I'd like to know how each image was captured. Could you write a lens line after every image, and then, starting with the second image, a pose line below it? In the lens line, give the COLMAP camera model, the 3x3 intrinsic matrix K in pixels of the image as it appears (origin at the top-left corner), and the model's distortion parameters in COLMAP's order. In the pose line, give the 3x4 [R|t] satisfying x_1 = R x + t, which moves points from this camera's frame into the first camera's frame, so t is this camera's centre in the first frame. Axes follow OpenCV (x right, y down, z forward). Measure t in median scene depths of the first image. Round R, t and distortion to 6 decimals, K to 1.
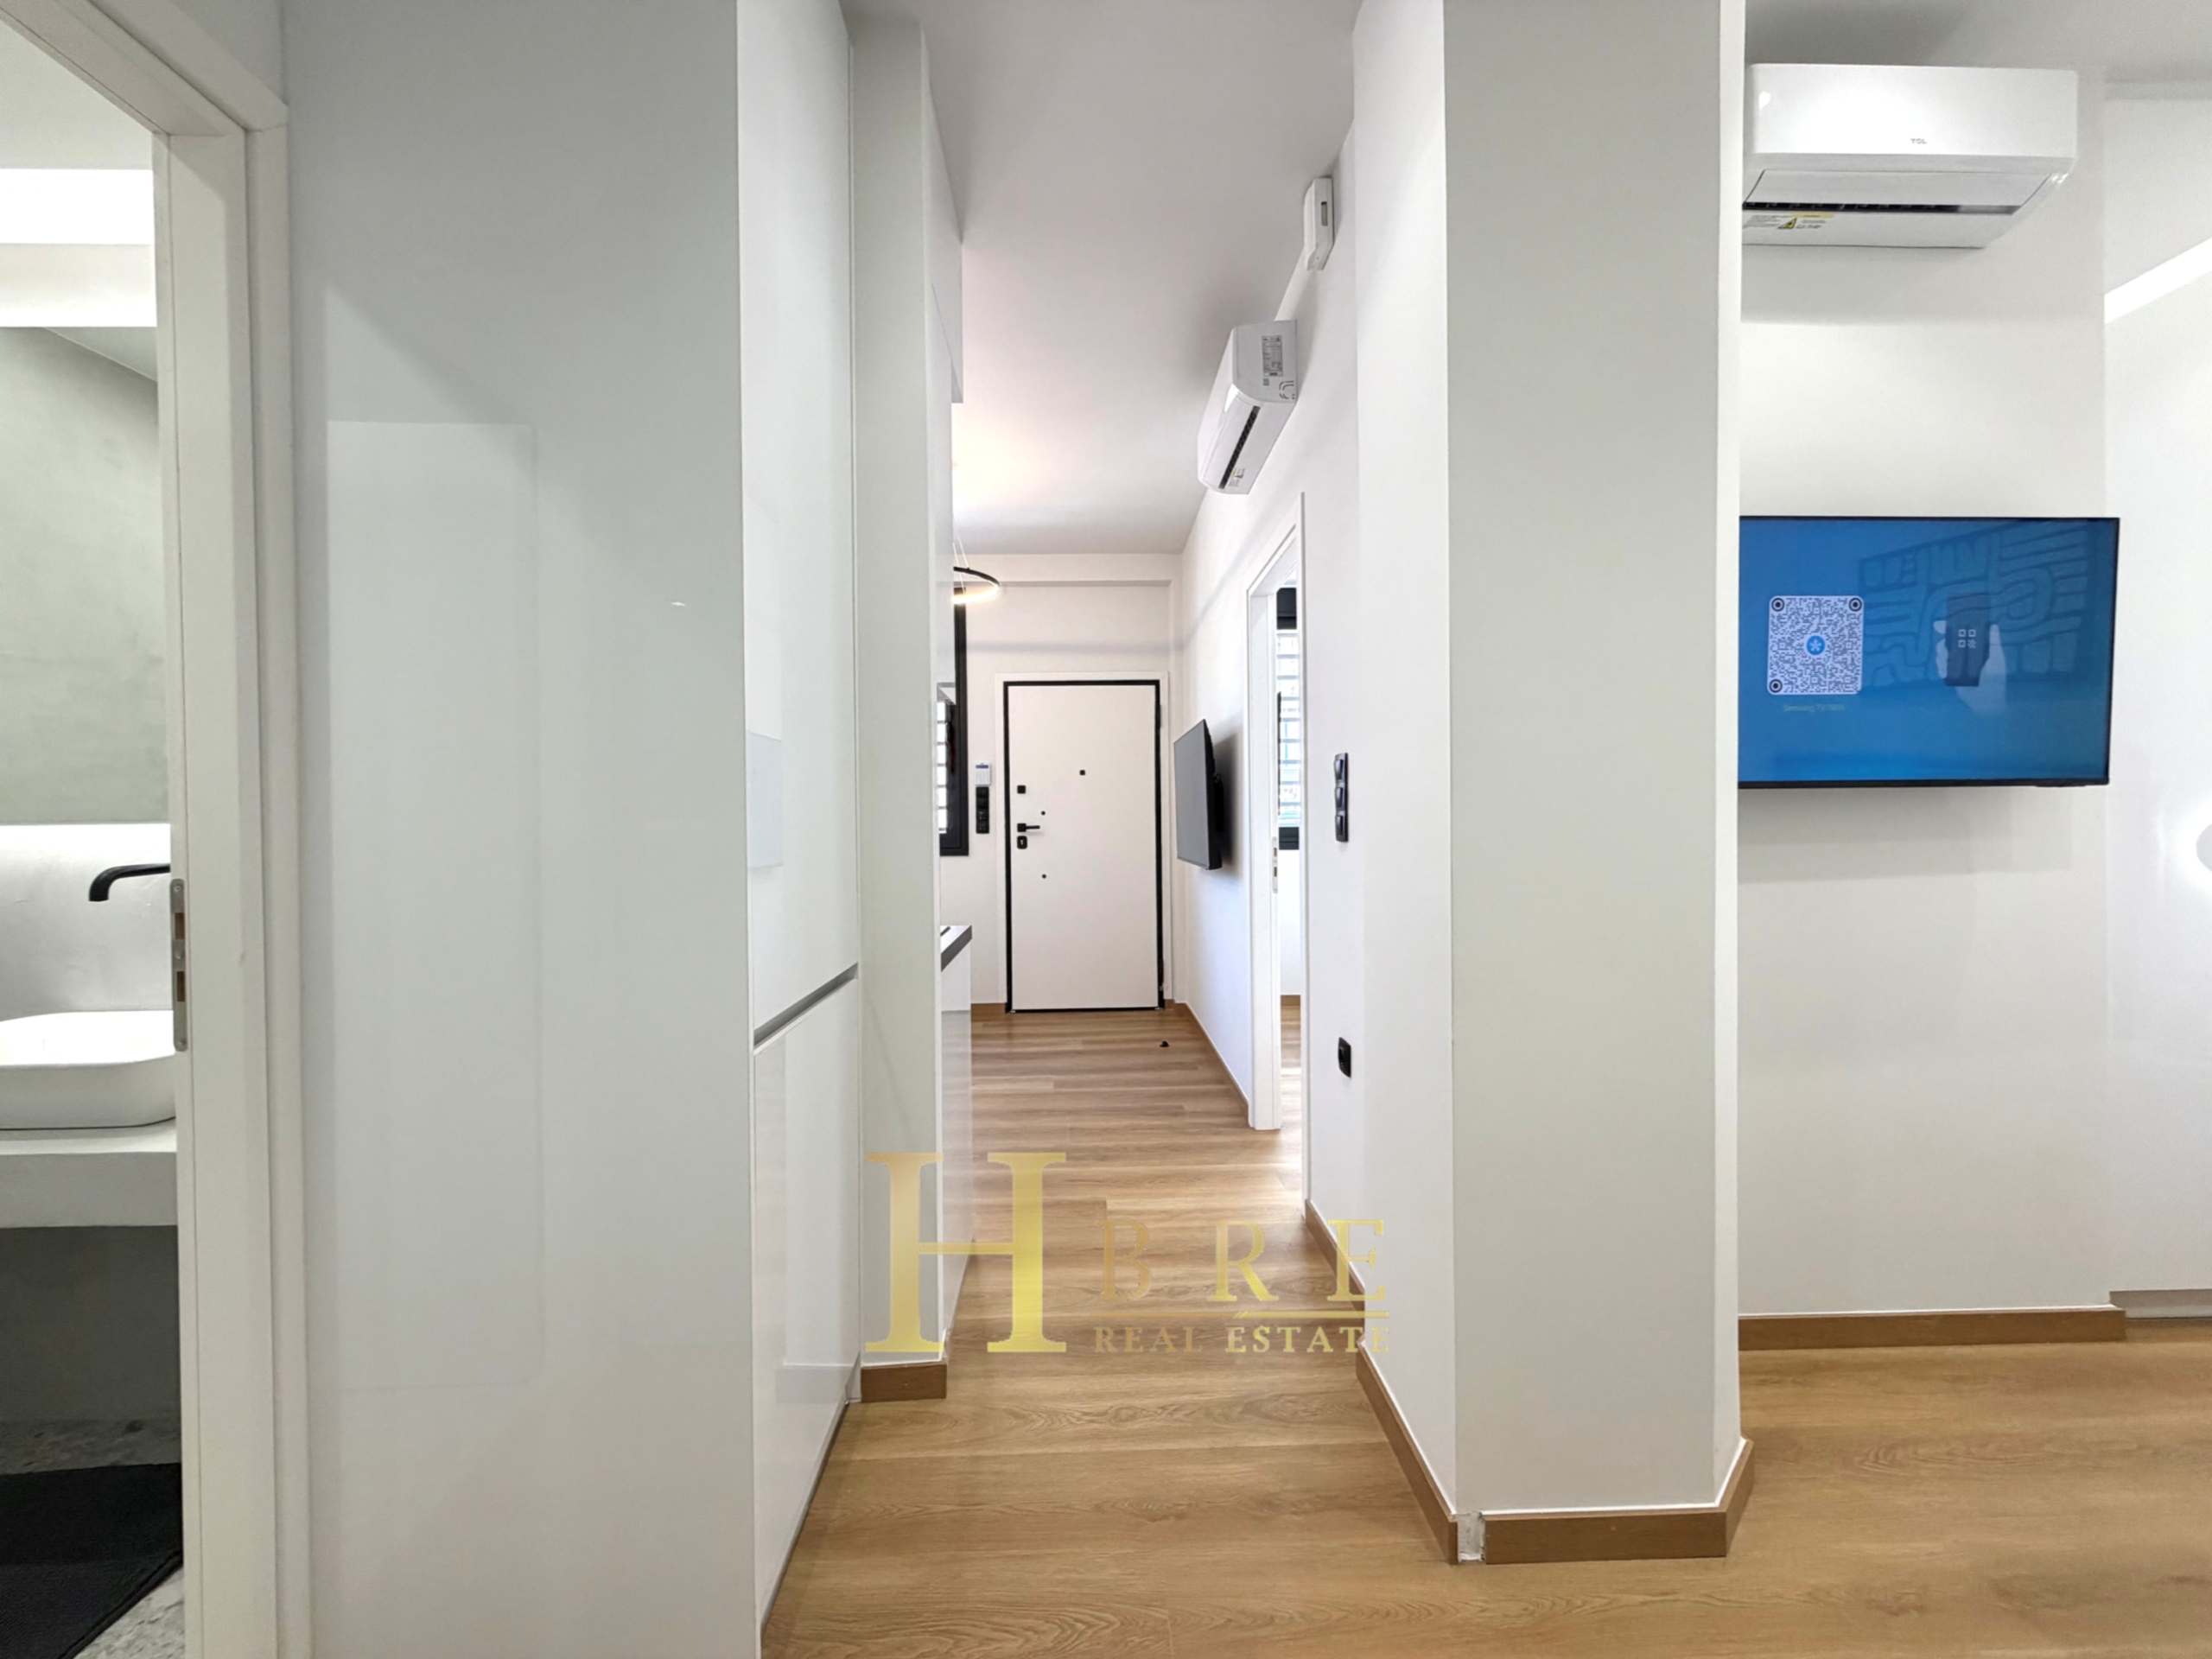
lens RADIAL K [[884.3, 0, 1097.9], [0, 884.3, 828.6], [0, 0, 1]] dist [0.000730, -0.000072]
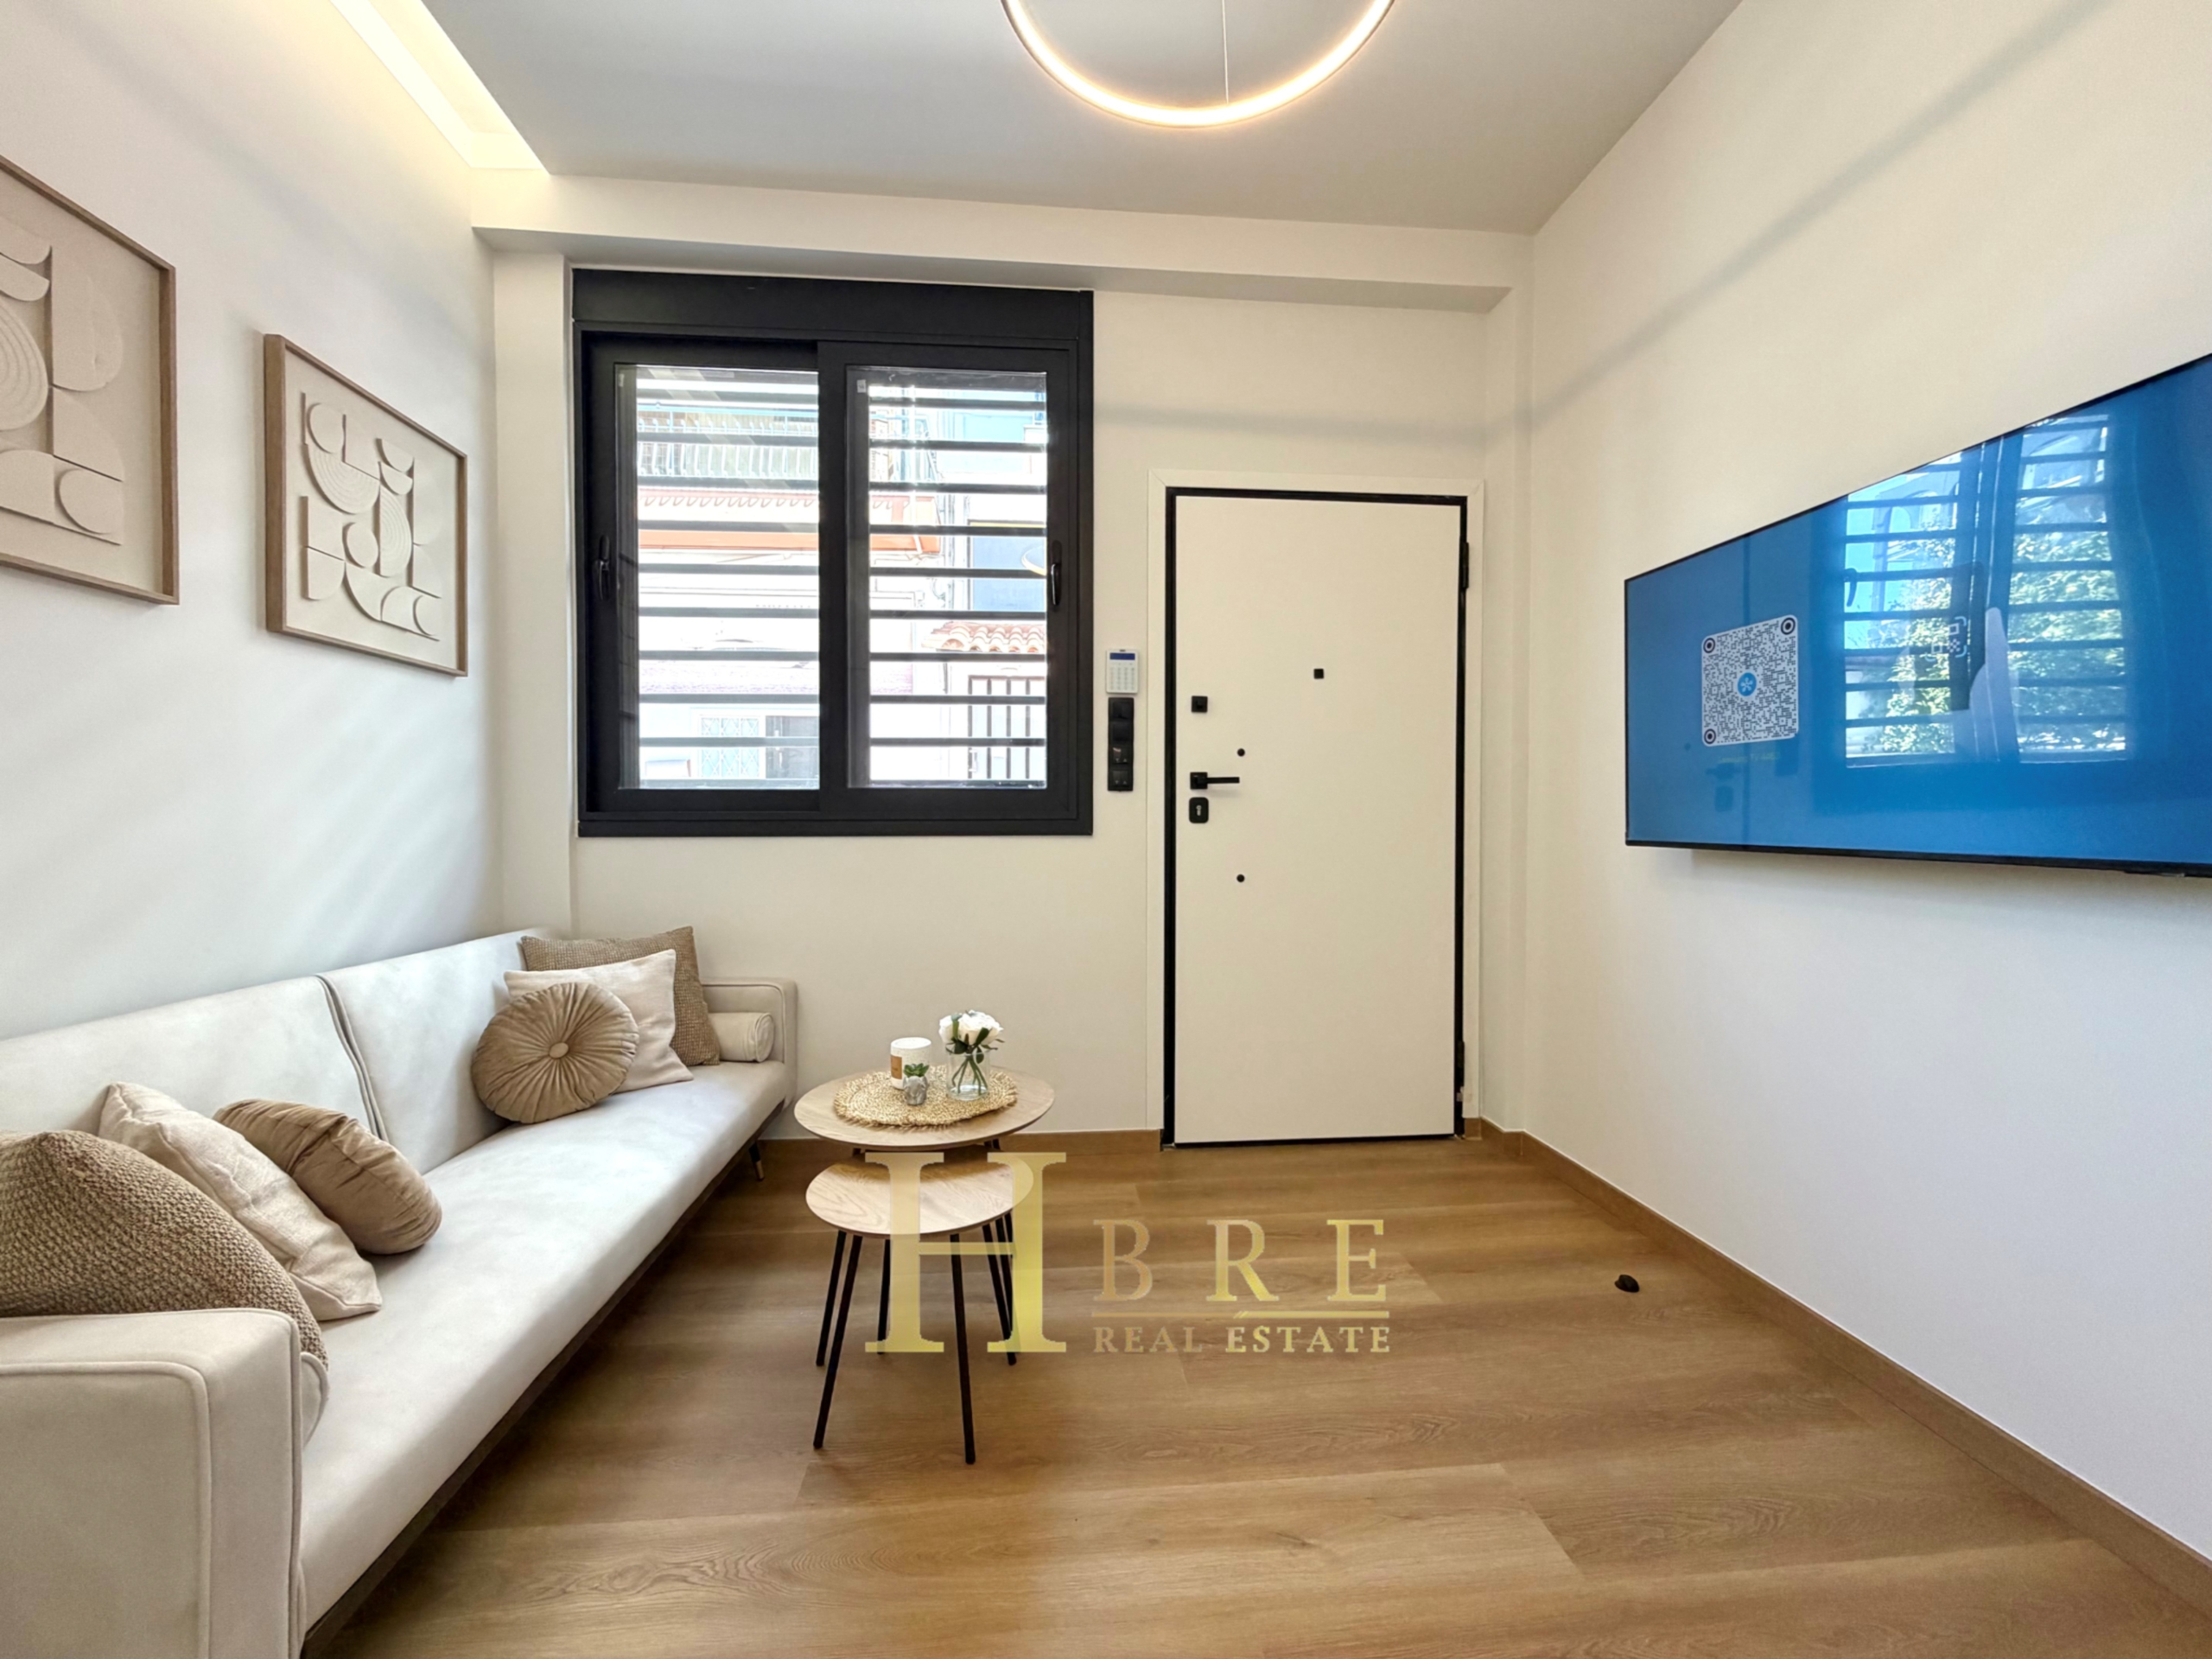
lens RADIAL K [[879.7, 0, 1099.0], [0, 879.7, 830.8], [0, 0, 1]] dist [-0.000273, -0.000279]
pose [[0.997867, 0.011549, 0.064246, -0.174057], [-0.012203, 0.999878, 0.009787, 0.023033], [-0.064125, -0.010550, 0.997886, 0.506900]]
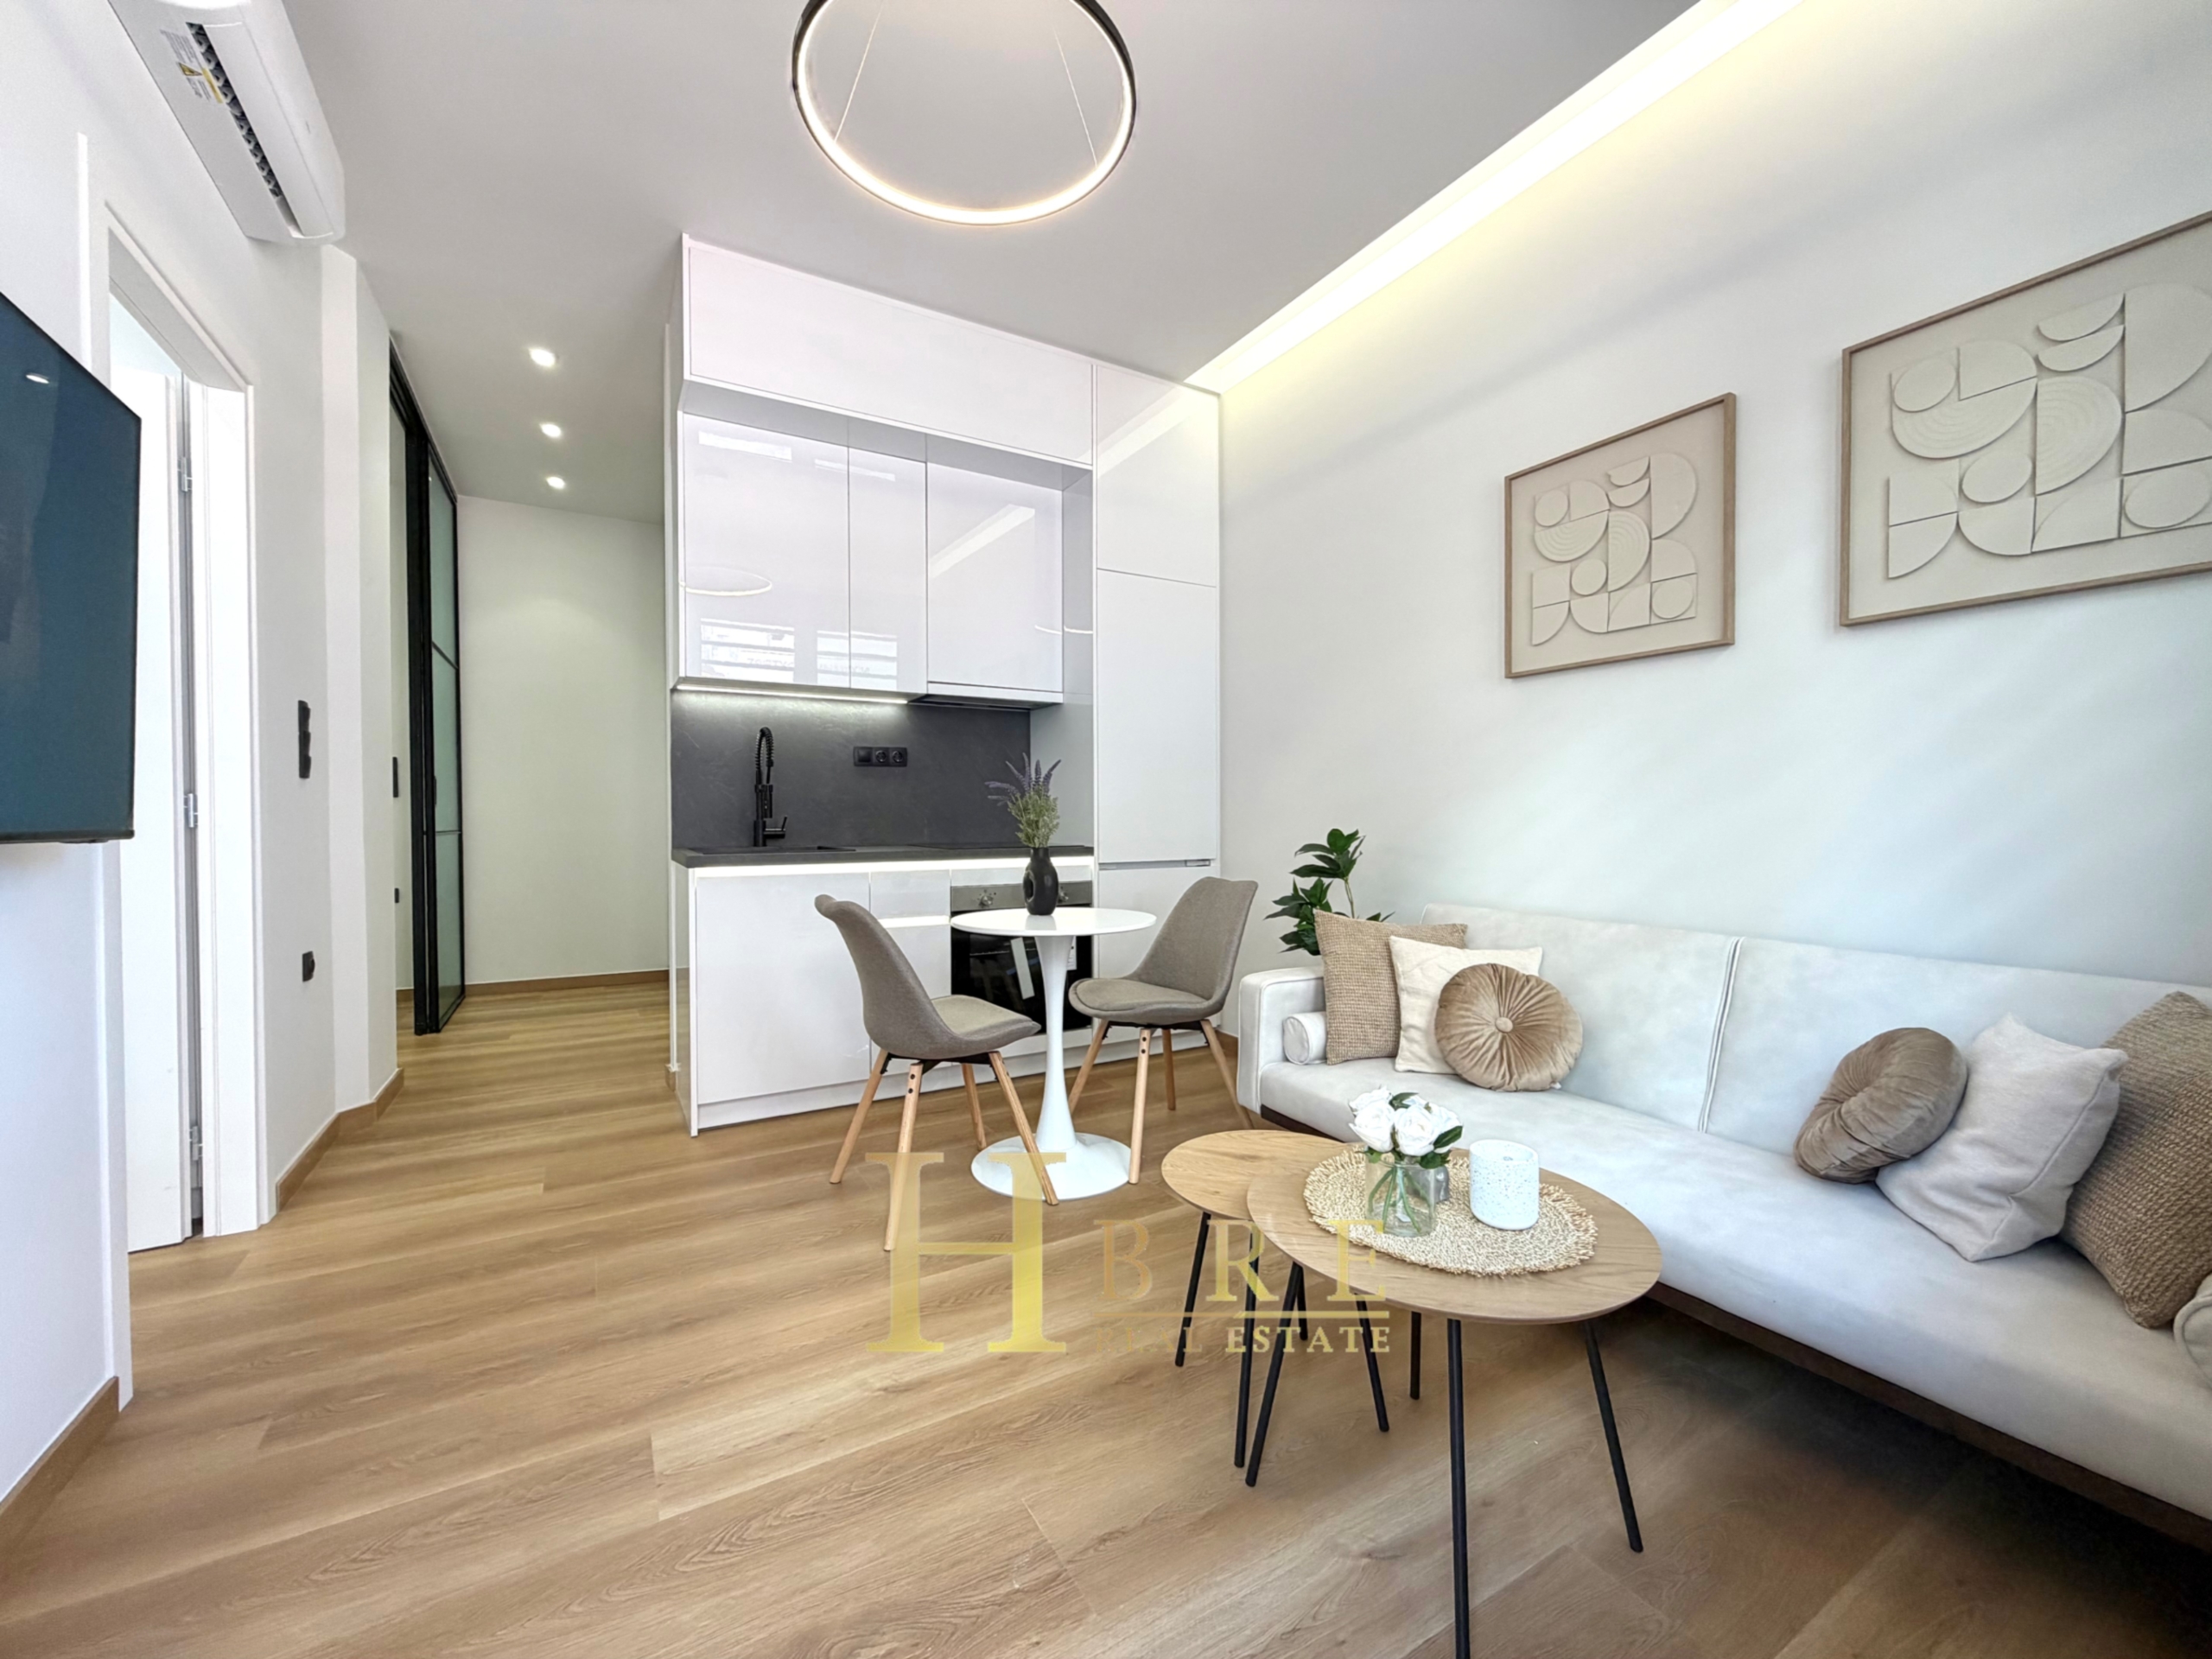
lens RADIAL K [[879.7, 0, 1099.0], [0, 879.7, 830.8], [0, 0, 1]] dist [-0.000273, -0.000279]
pose [[-0.877274, 0.019365, -0.479600, -0.030924], [0.007854, 0.999631, 0.025995, 0.025711], [0.479926, 0.019038, -0.877102, 1.010599]]
